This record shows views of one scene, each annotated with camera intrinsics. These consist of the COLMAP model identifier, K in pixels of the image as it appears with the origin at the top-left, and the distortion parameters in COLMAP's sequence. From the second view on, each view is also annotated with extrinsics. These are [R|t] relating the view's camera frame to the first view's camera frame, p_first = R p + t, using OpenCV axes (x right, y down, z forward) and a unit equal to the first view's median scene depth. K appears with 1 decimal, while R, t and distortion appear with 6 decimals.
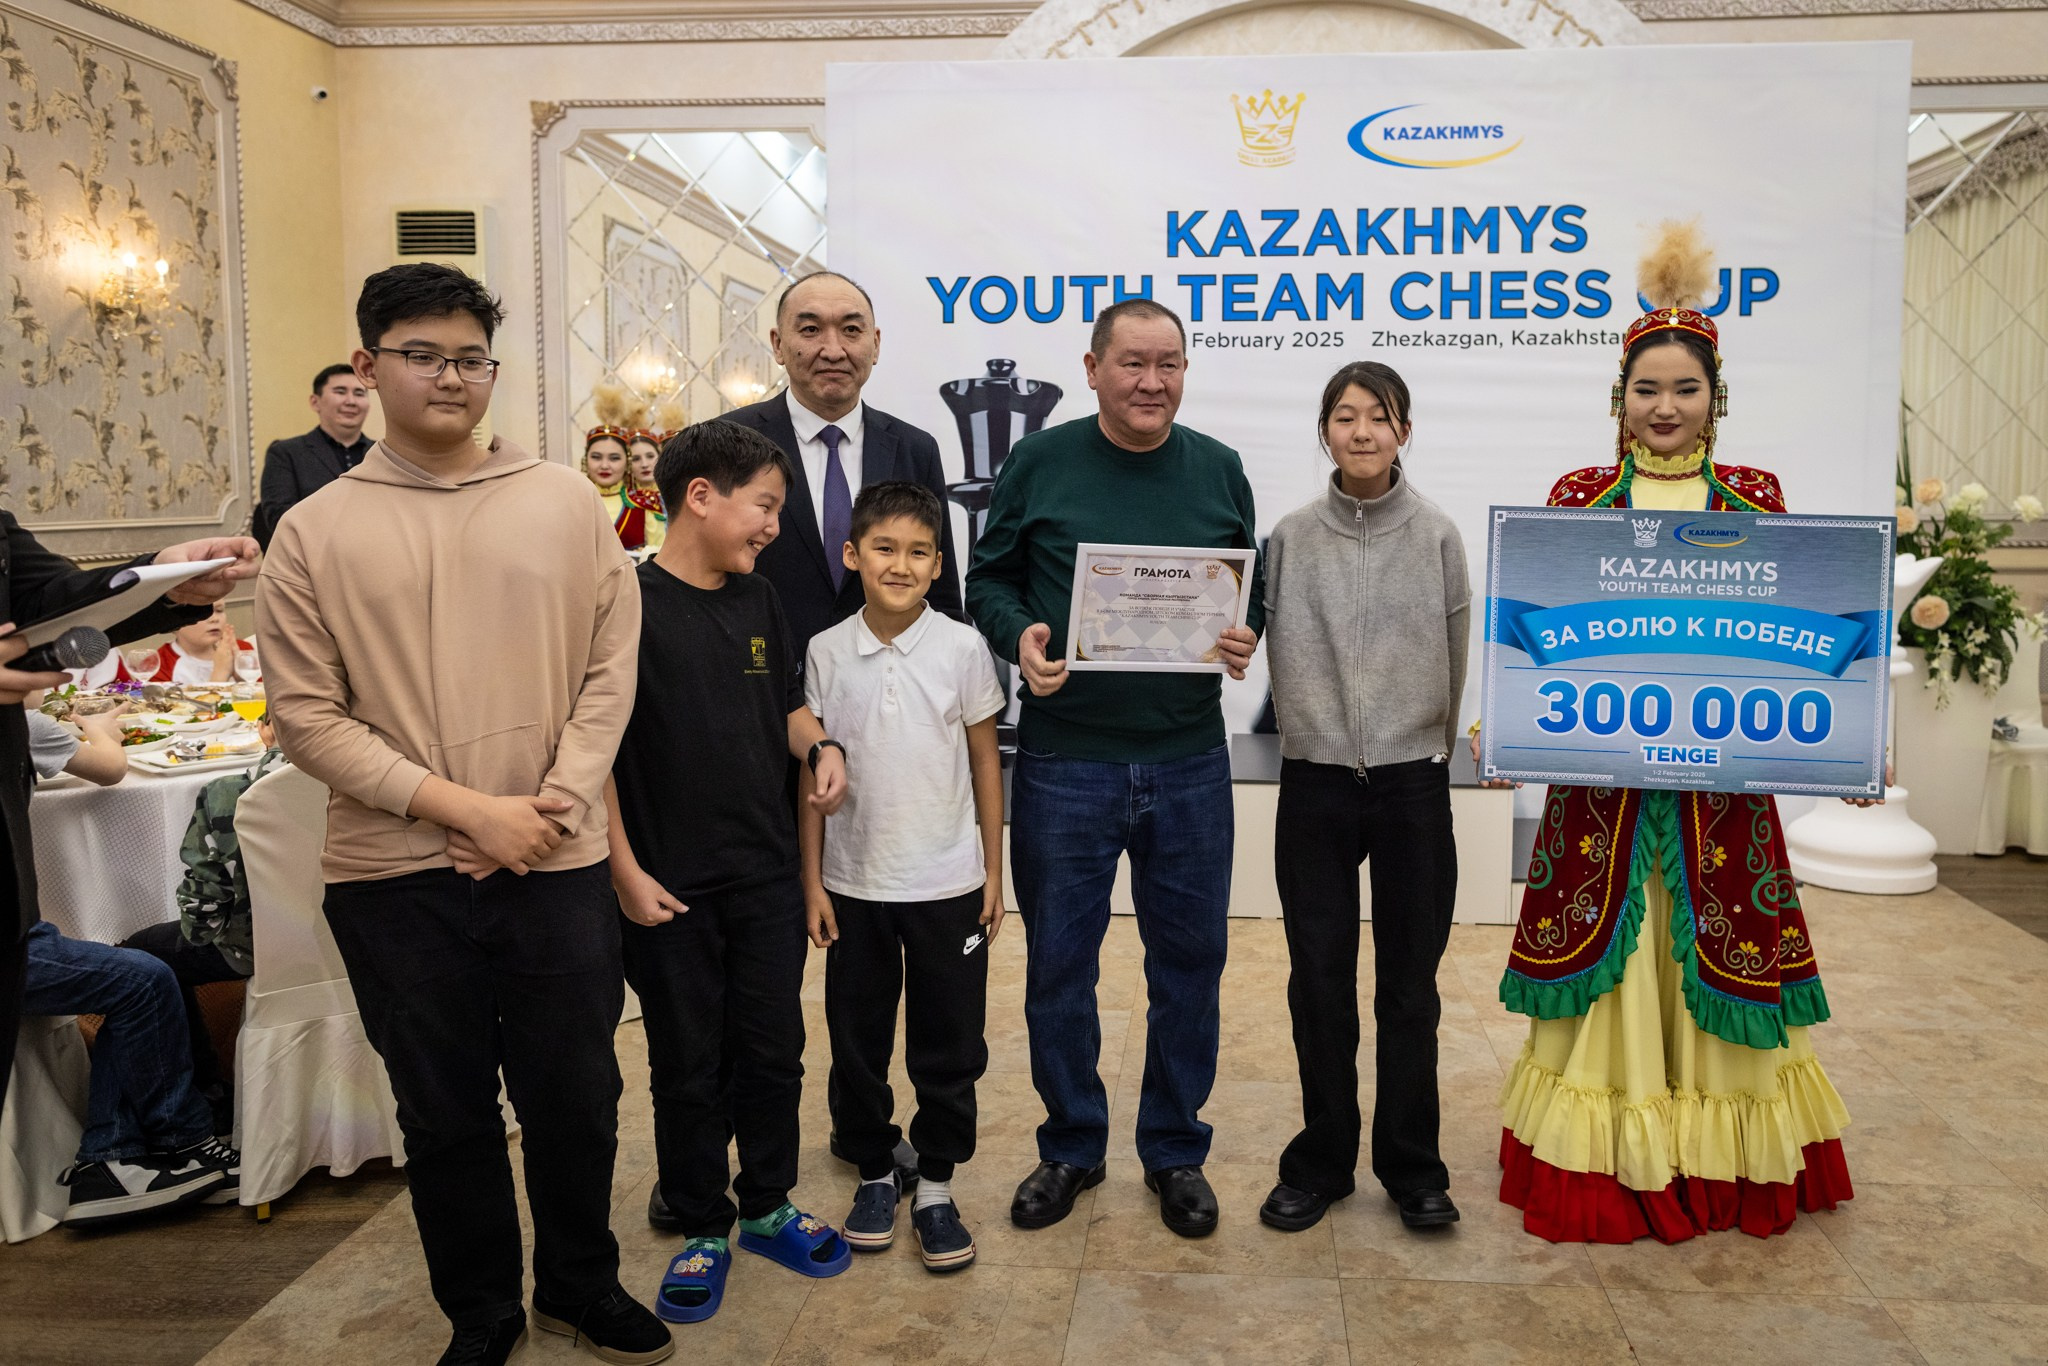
lens RADIAL K [[1566.0, 0, 1116.6], [0, 1566.0, 595.9], [0, 0, 1]] dist [0.014161, -0.008467]
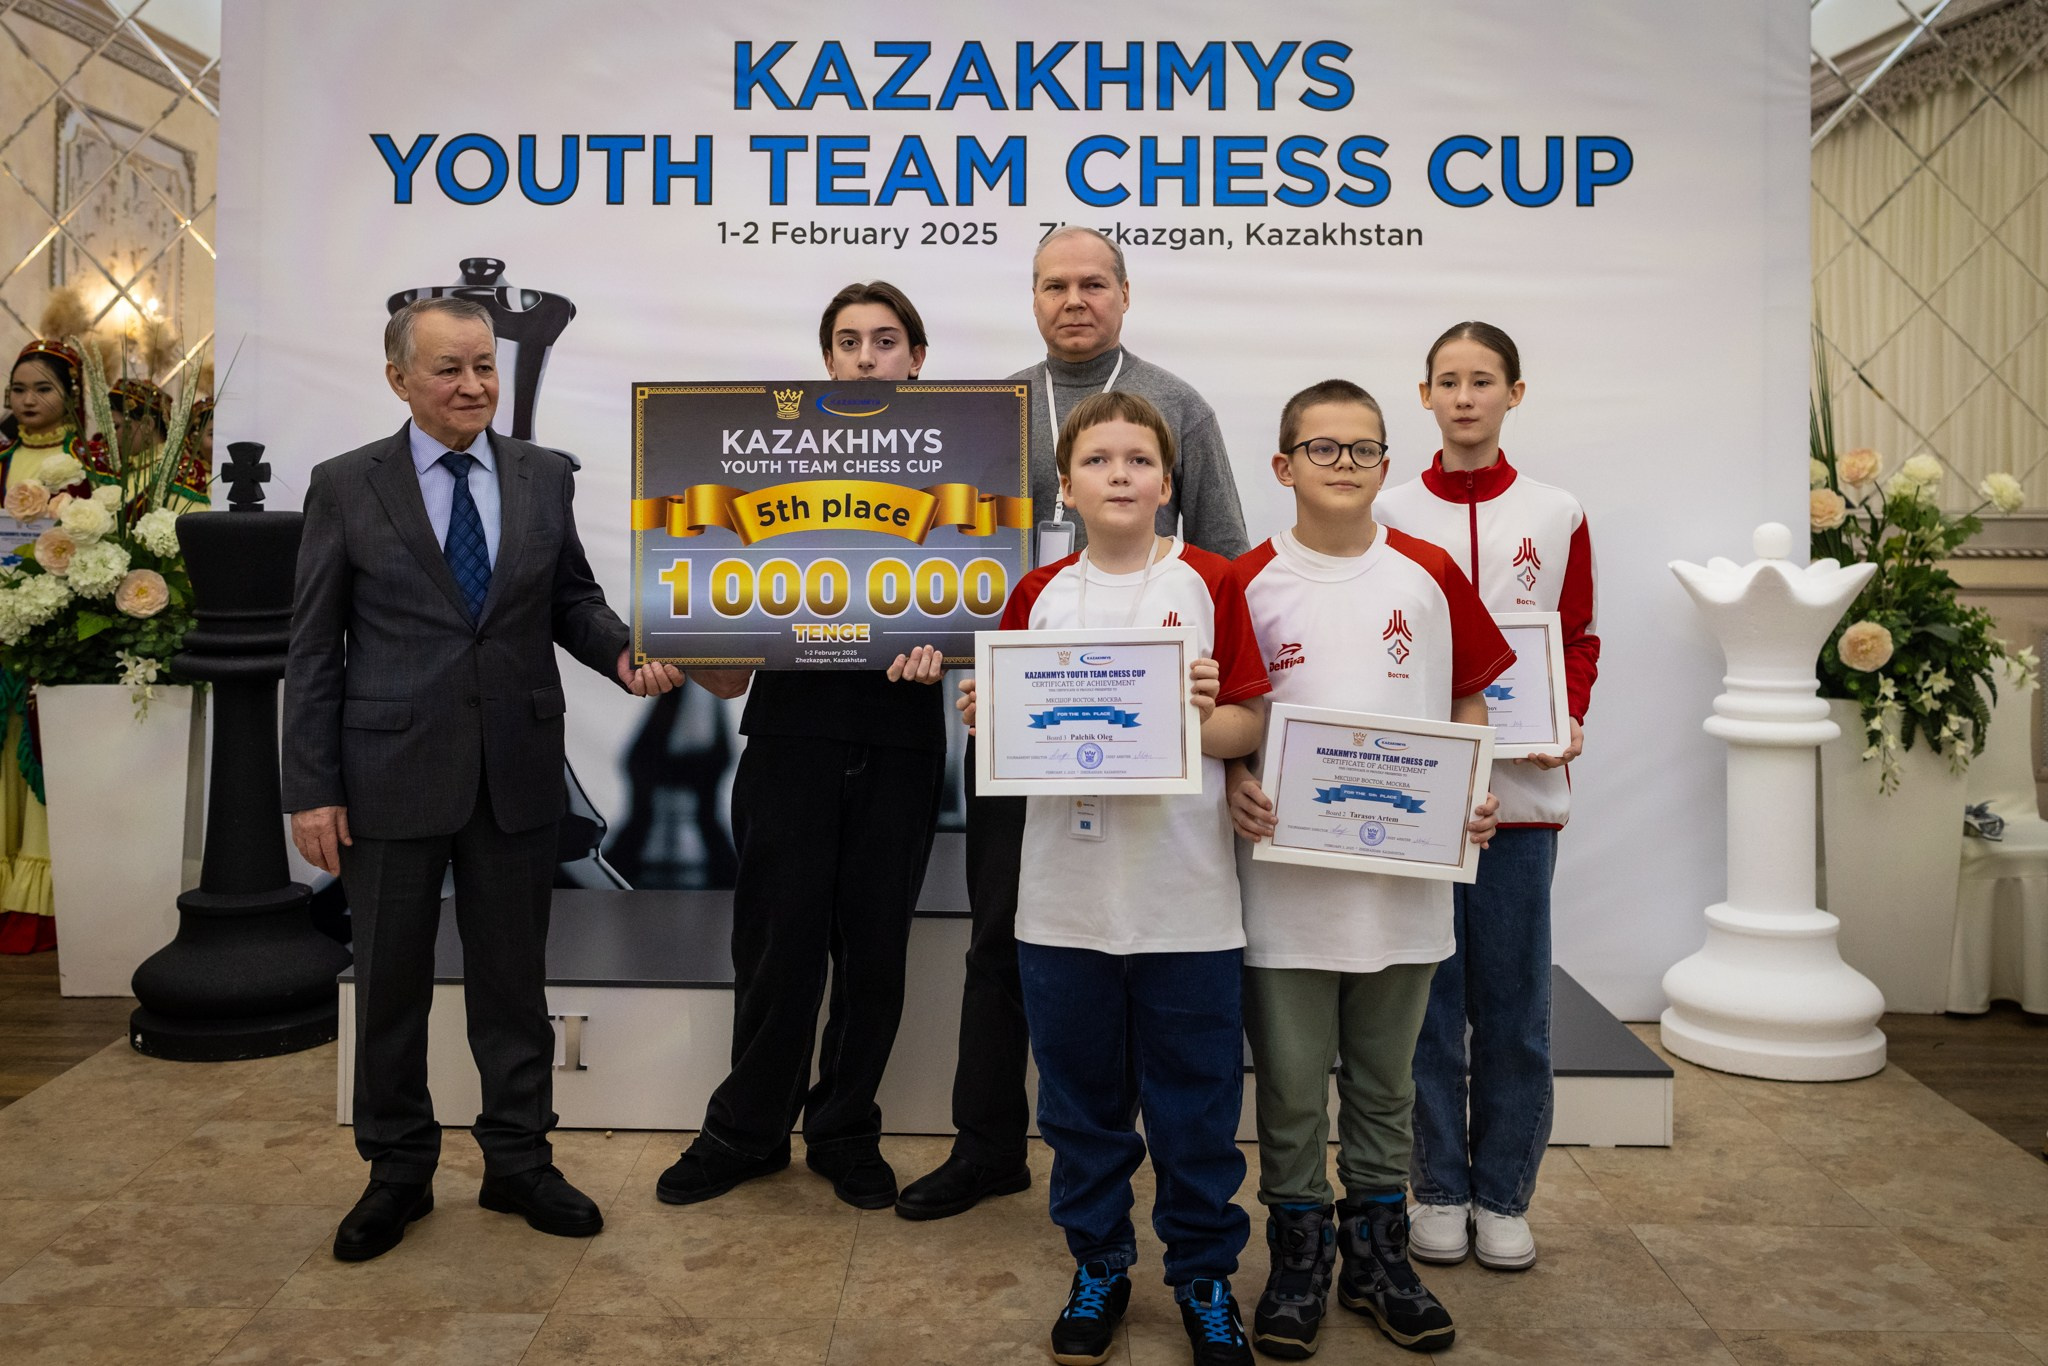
lens RADIAL K [[2057.4, 0, 984.8], [0, 2057.4, 465.0], [0, 0, 1]] dist [0.010405, -0.001246]
pose [[0.998645, 0.006743, 0.051598, 0.095399], [-0.002550, 0.996719, -0.080899, 0.005275], [-0.051974, 0.080657, 0.995386, 0.136674]]
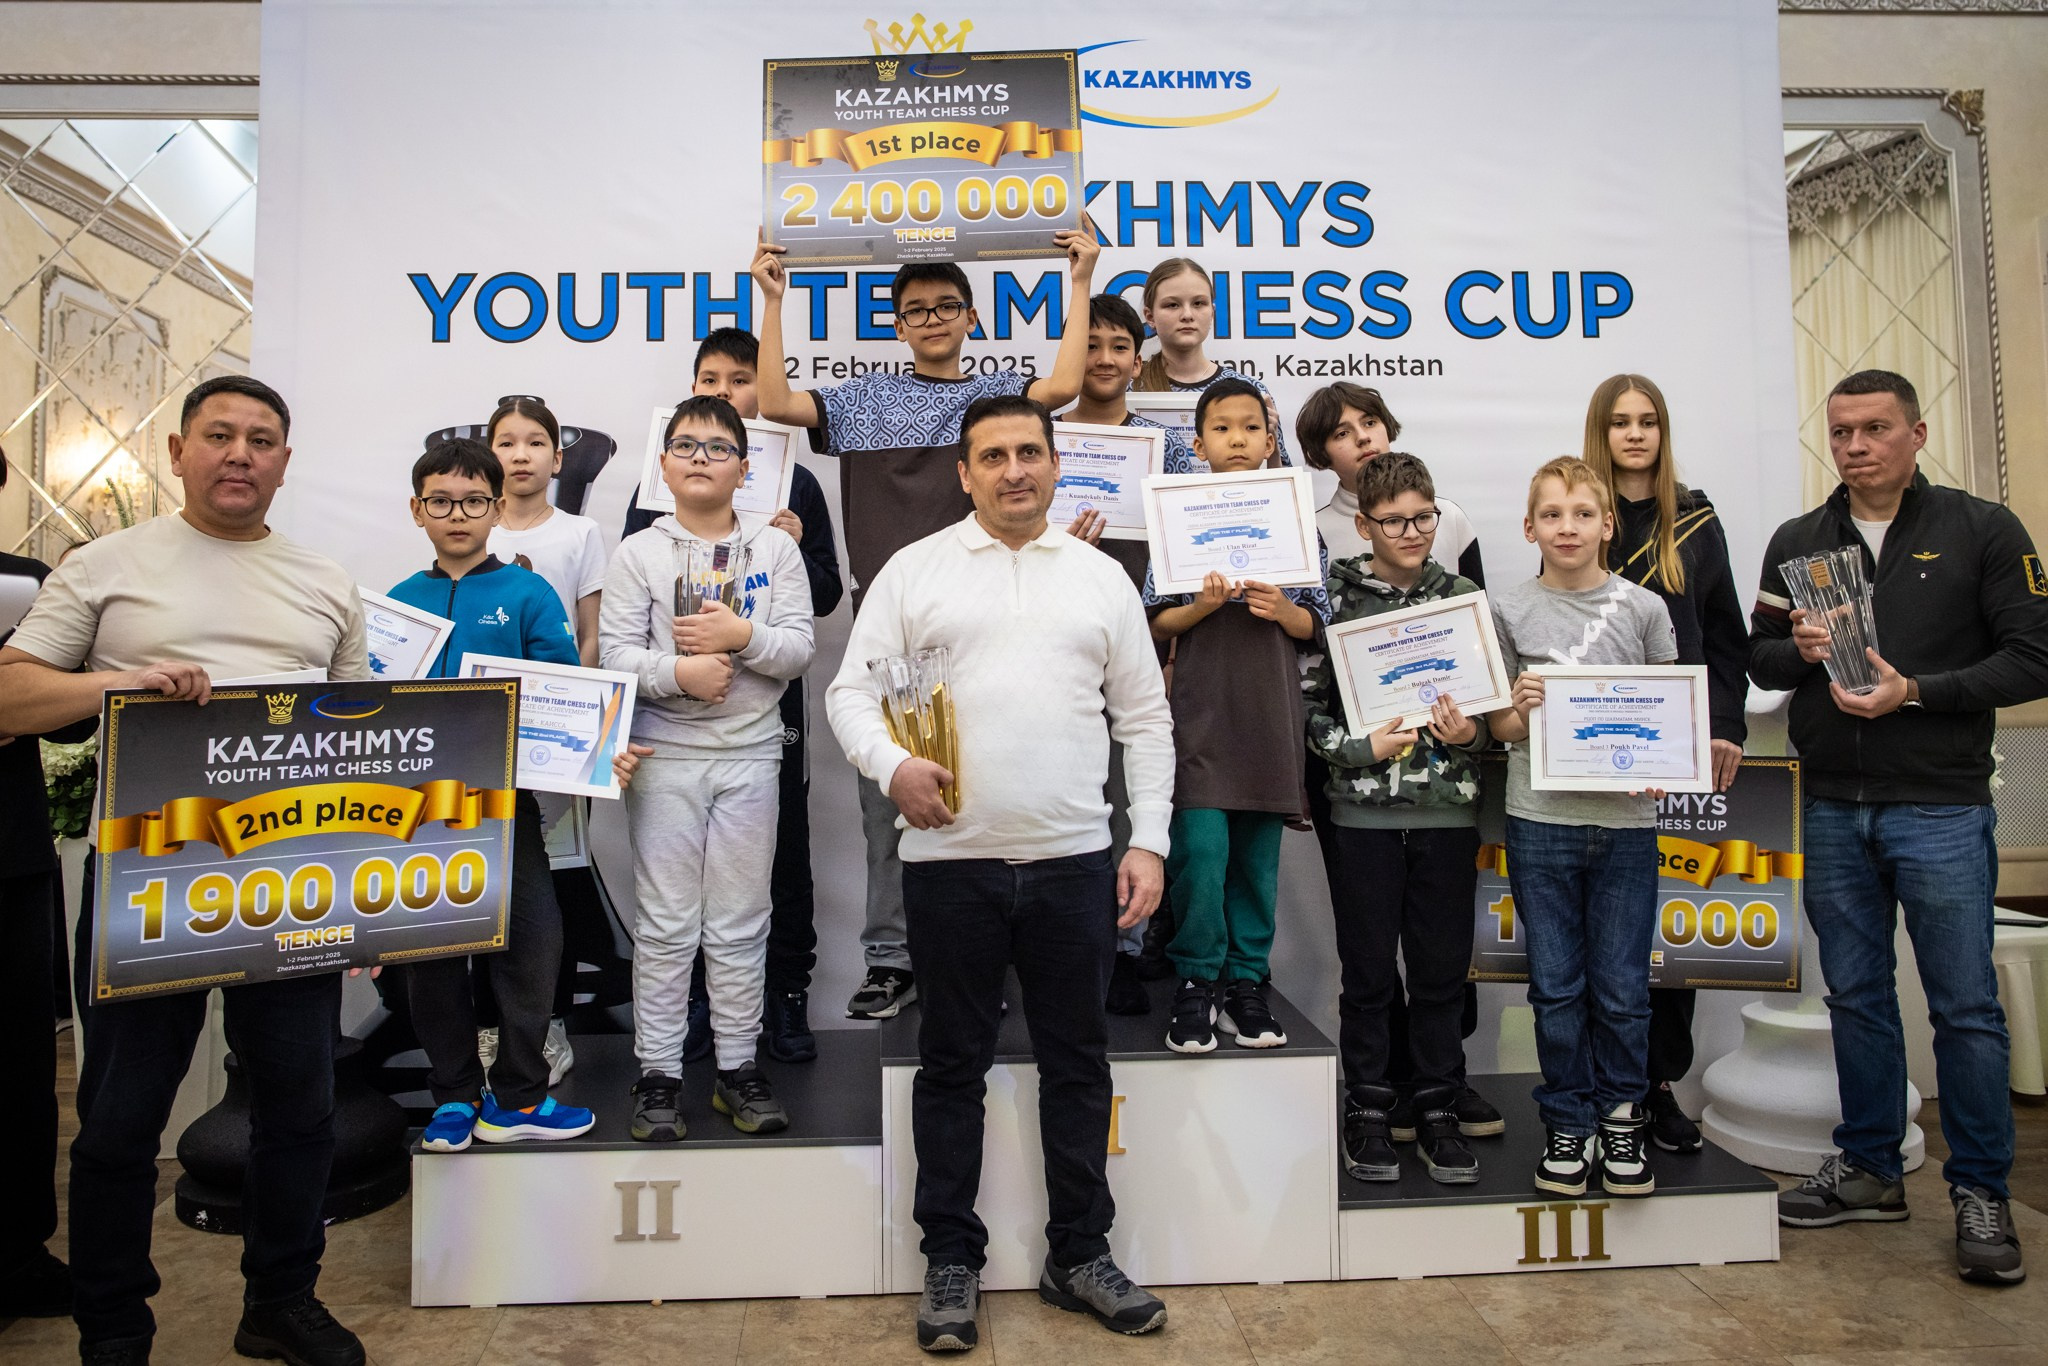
lens RADIAL K [[1792.1, 0, 988.1], [0, 1792.1, 488.0], [0, 0, 1]] dist [-0.058833, 0.058931]
pose [[0.990711, -0.002988, 0.135948, 0.018816], [0.022403, 0.989684, -0.141504, -0.002418], [-0.134123, 0.143235, 0.980558, 0.250031]]
